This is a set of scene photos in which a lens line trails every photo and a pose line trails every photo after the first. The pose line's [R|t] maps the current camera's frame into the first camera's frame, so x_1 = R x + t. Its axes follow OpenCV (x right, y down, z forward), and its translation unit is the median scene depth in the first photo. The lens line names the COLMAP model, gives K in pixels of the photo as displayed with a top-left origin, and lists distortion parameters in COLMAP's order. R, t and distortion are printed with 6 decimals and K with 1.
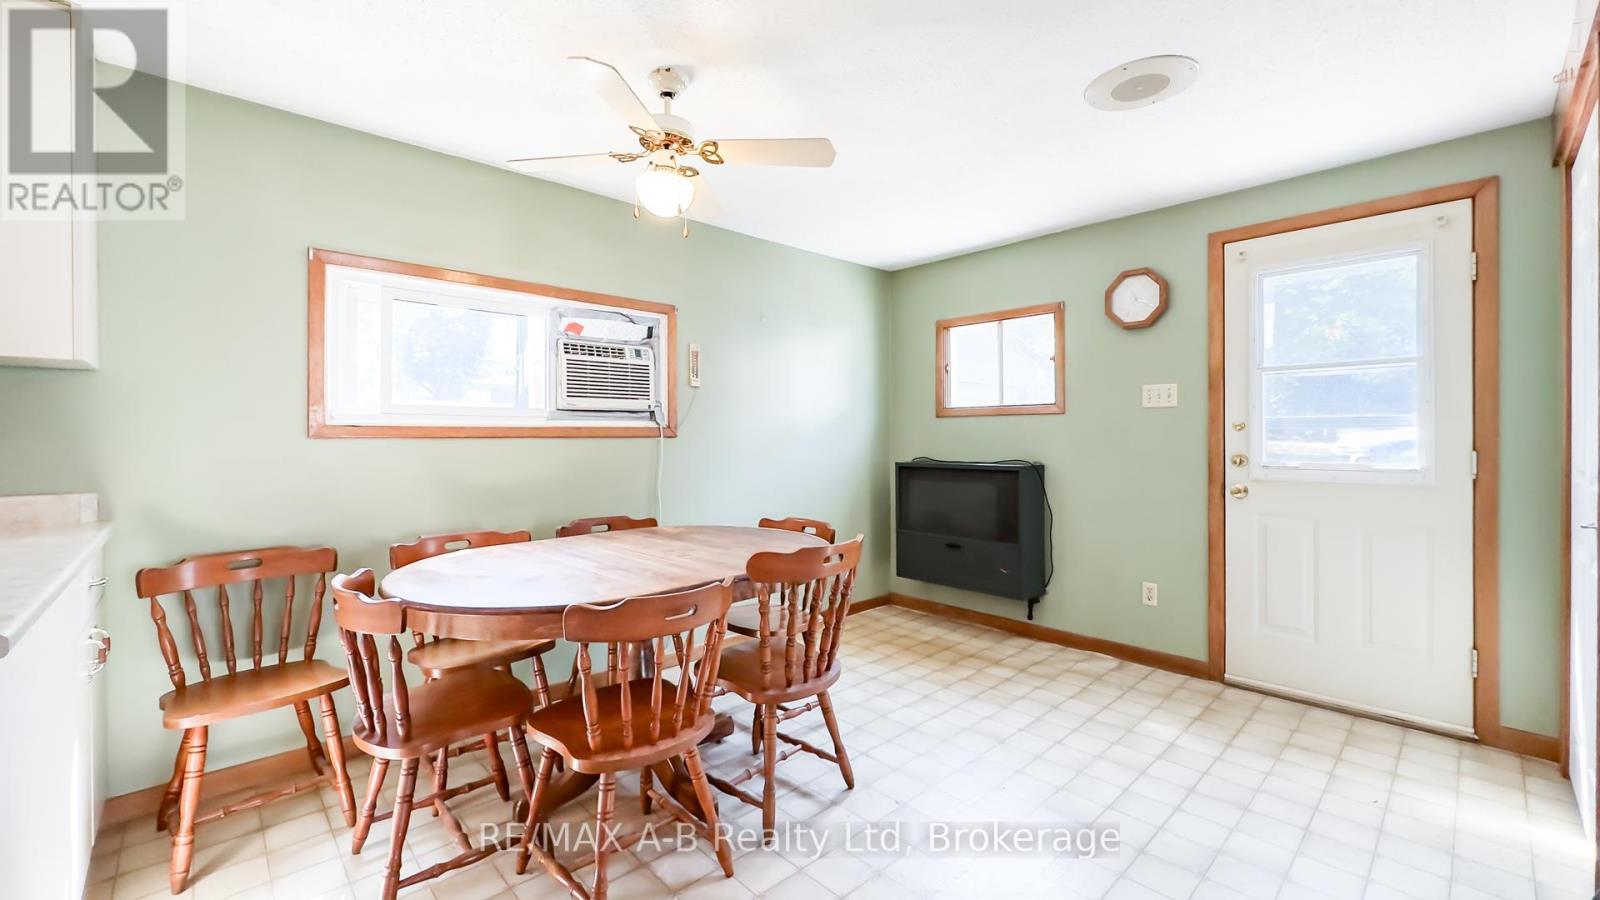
lens RADIAL K [[664.2, 0, 831.5], [0, 664.2, 435.7], [0, 0, 1]] dist [-0.002794, 0.000352]
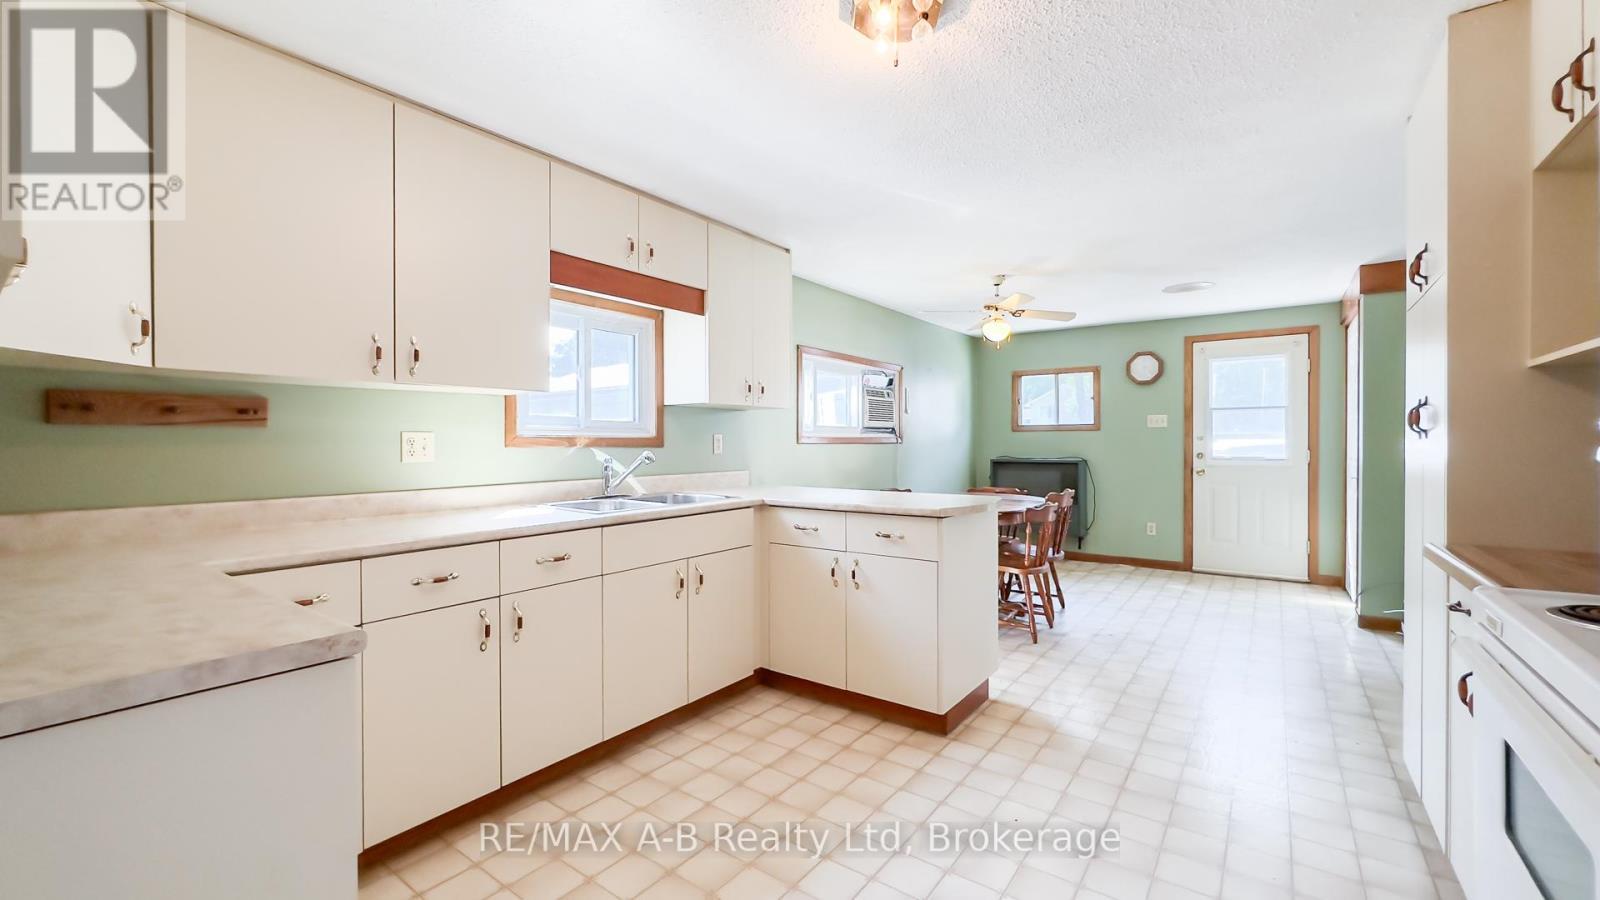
lens RADIAL K [[664.2, 0, 824.5], [0, 664.2, 445.2], [0, 0, 1]] dist [-0.002794, 0.000352]
pose [[0.981897, -0.000543, 0.189417, -0.790610], [0.000188, 0.999998, 0.001893, 0.003067], [-0.189417, -0.001823, 0.981895, -0.659698]]
